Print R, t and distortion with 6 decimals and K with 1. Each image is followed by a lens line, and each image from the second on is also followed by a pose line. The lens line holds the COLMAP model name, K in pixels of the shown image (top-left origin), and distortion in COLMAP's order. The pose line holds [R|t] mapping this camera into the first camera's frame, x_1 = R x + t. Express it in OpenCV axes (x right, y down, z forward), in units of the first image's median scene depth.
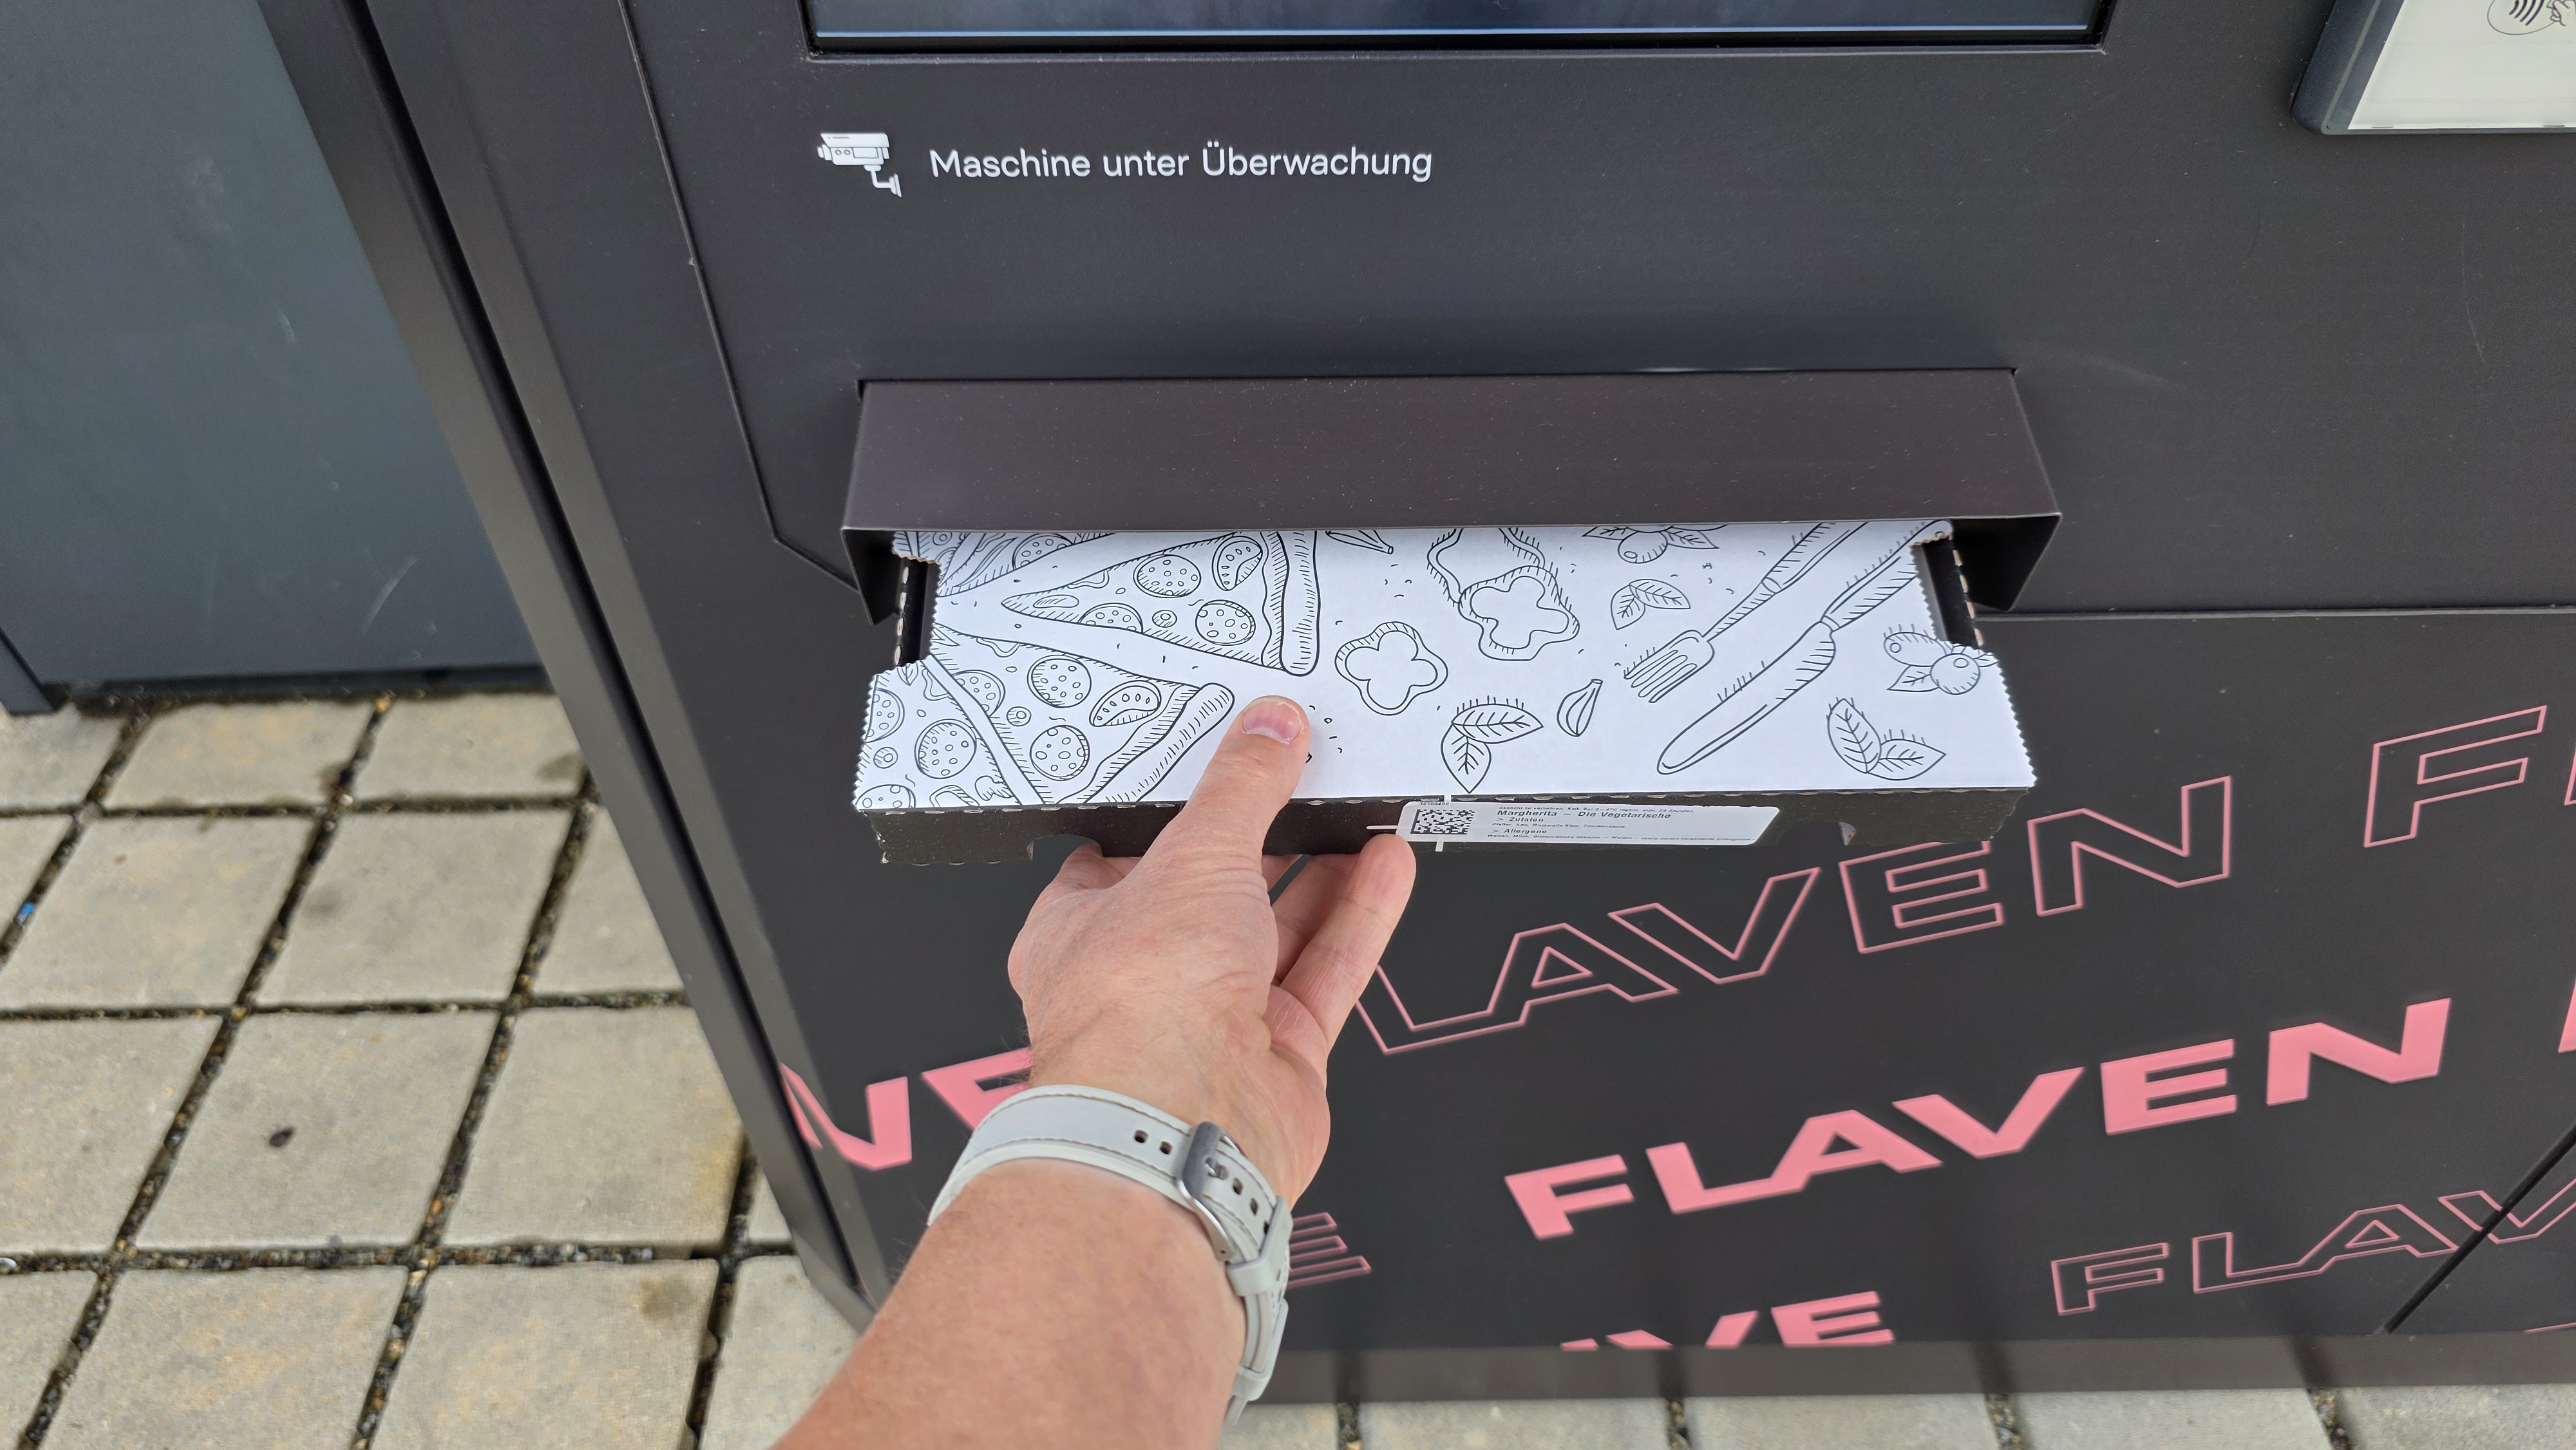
lens RADIAL K [[1802.0, 0, 1270.0], [0, 1802.0, 708.5], [0, 0, 1]] dist [0.047827, -0.055474]
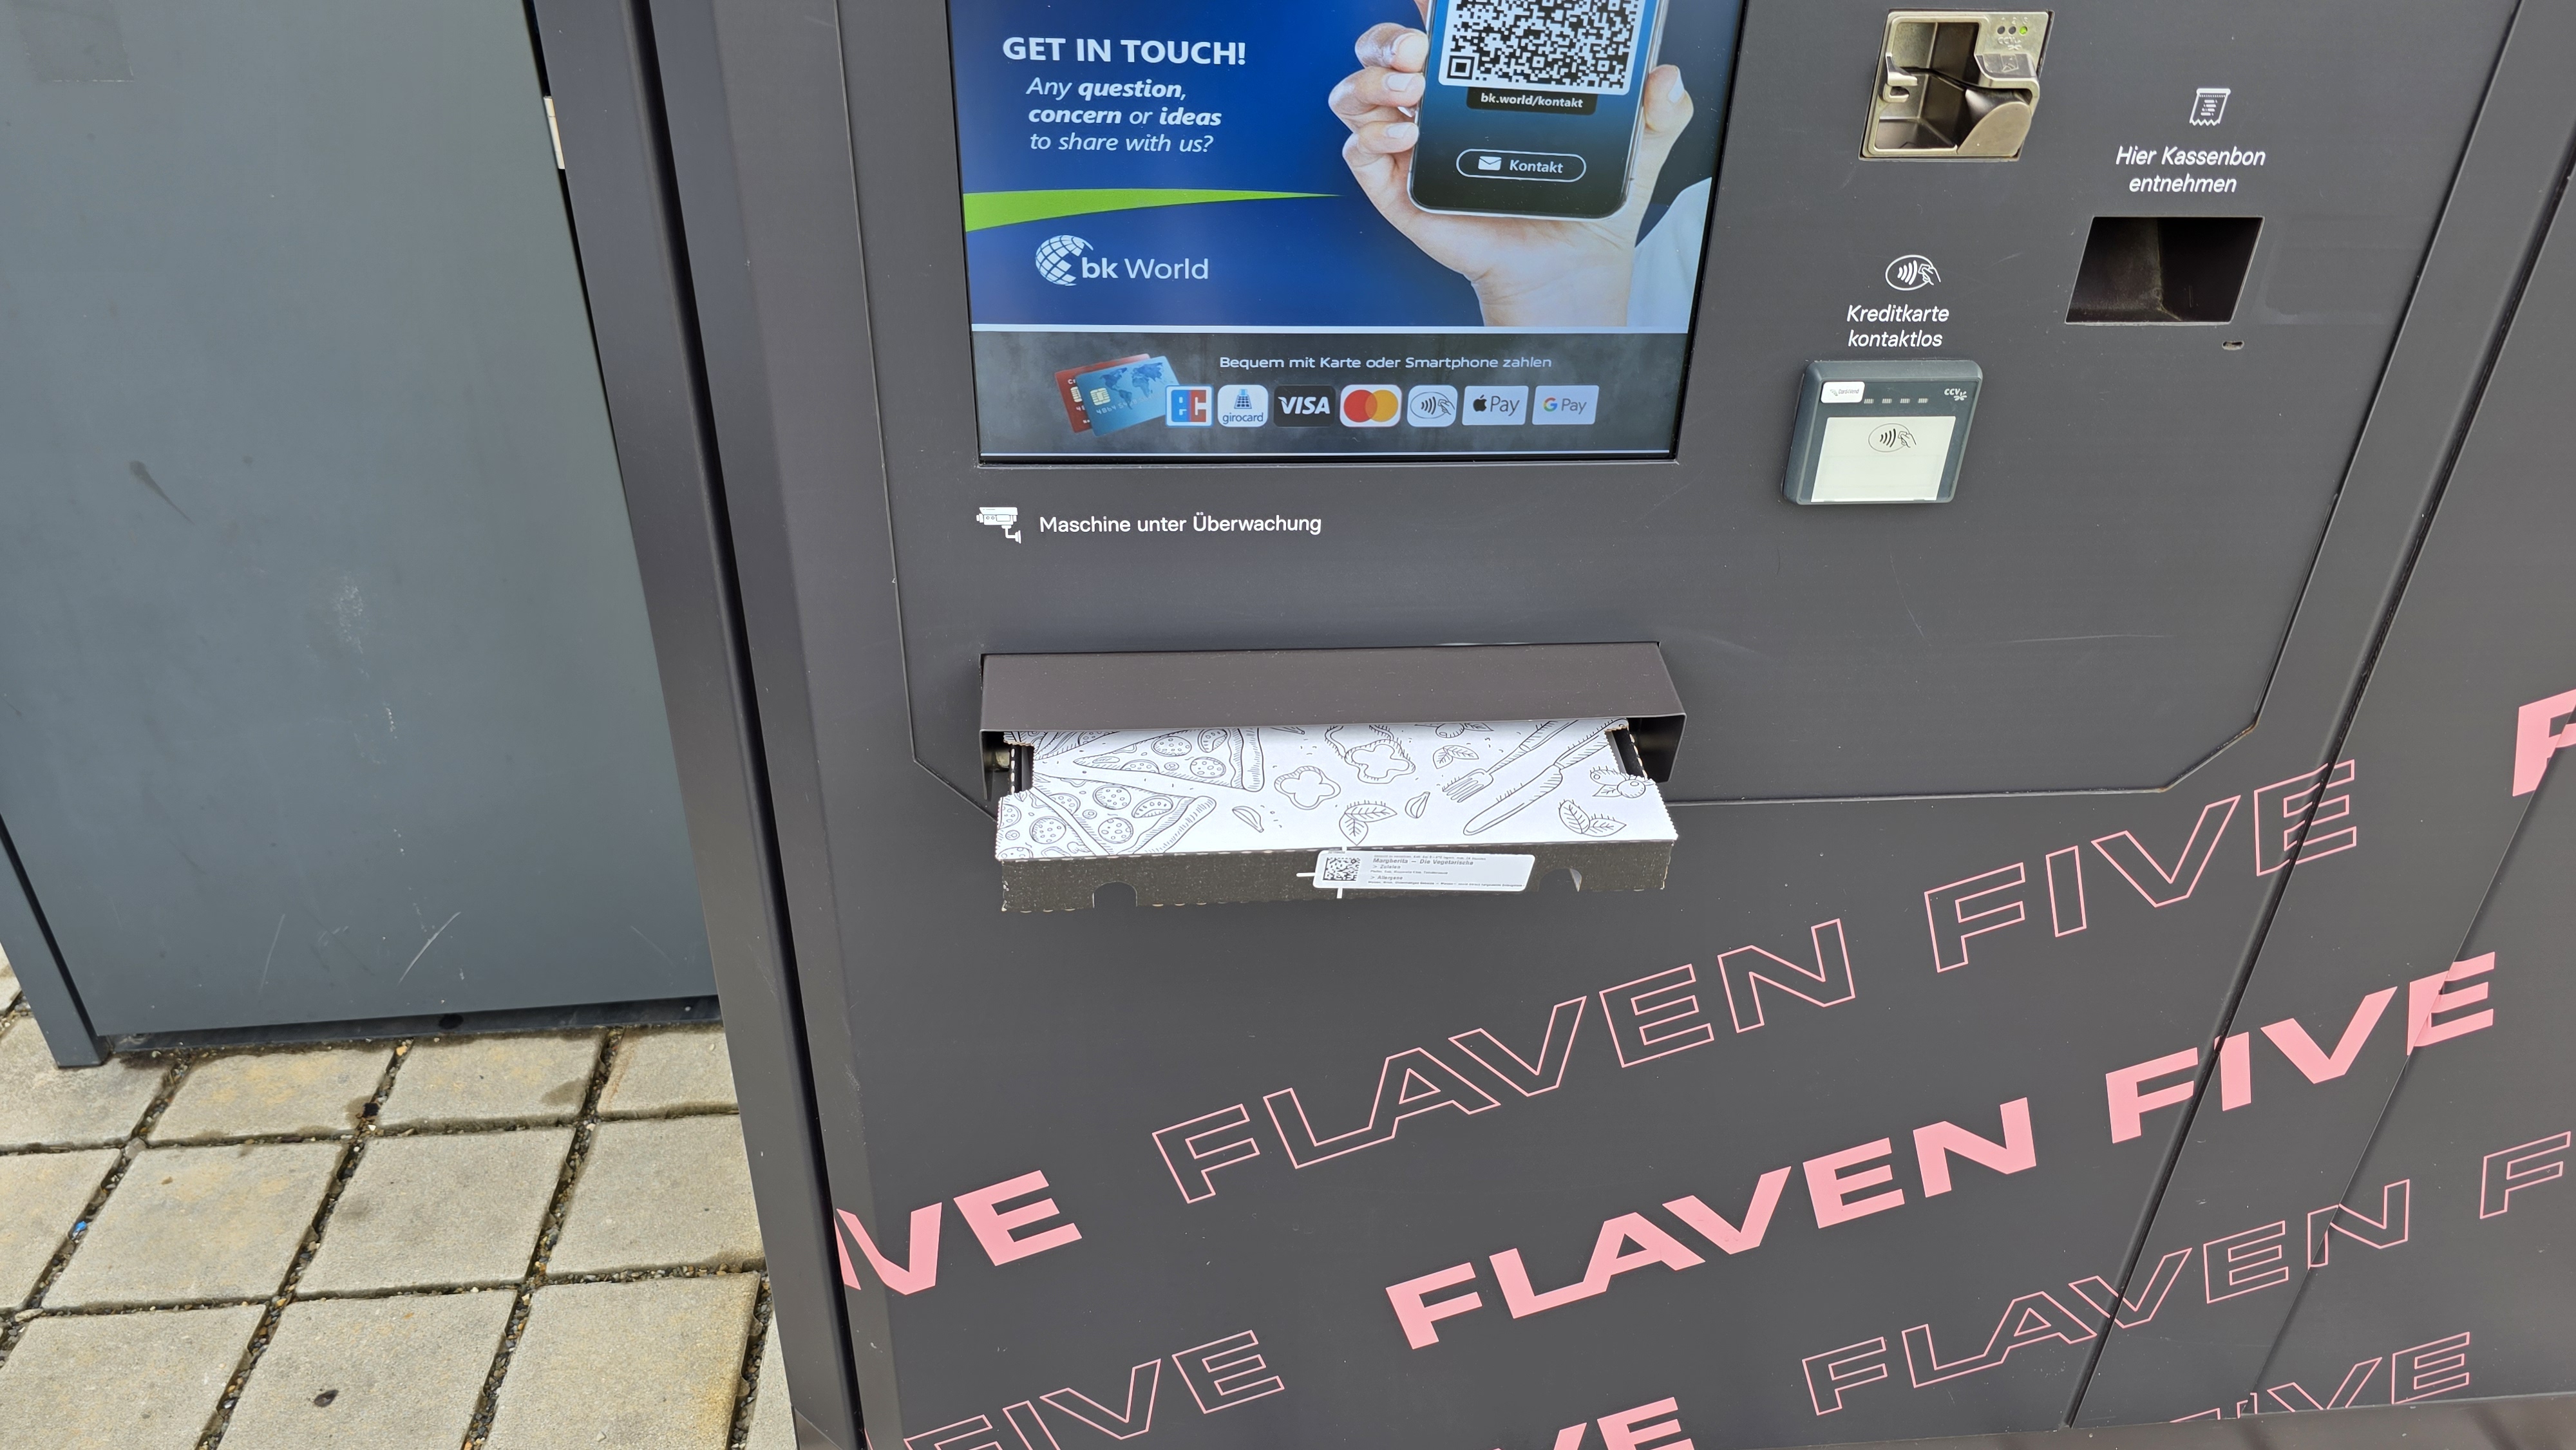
lens RADIAL K [[1710.8, 0, 1288.0], [0, 1710.8, 725.0], [0, 0, 1]] dist [0.038366, -0.001087]
pose [[0.994651, -0.018235, 0.101671, -0.055652], [0.043050, 0.967917, -0.247555, 0.155061], [-0.093895, 0.250608, 0.963525, -0.277988]]
